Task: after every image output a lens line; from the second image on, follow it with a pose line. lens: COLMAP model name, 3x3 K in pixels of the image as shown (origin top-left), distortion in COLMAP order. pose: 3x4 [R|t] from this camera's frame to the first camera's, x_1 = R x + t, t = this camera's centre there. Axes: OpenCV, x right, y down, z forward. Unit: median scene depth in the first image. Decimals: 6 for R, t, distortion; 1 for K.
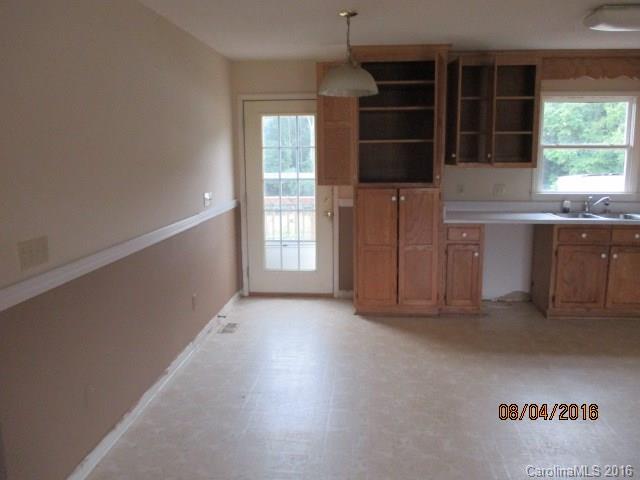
lens RADIAL K [[546.7, 0, 321.9], [0, 546.7, 235.3], [0, 0, 1]] dist [-0.005090, -0.003152]
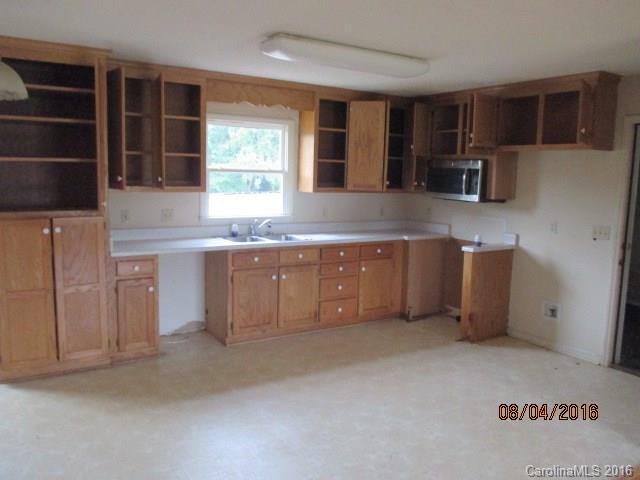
lens RADIAL K [[546.7, 0, 321.9], [0, 546.7, 235.3], [0, 0, 1]] dist [-0.005090, -0.003152]
pose [[0.796889, -0.049203, 0.602118, -0.027895], [0.067919, 0.997656, -0.008364, -0.026164], [-0.600295, 0.047560, 0.798363, 0.115911]]
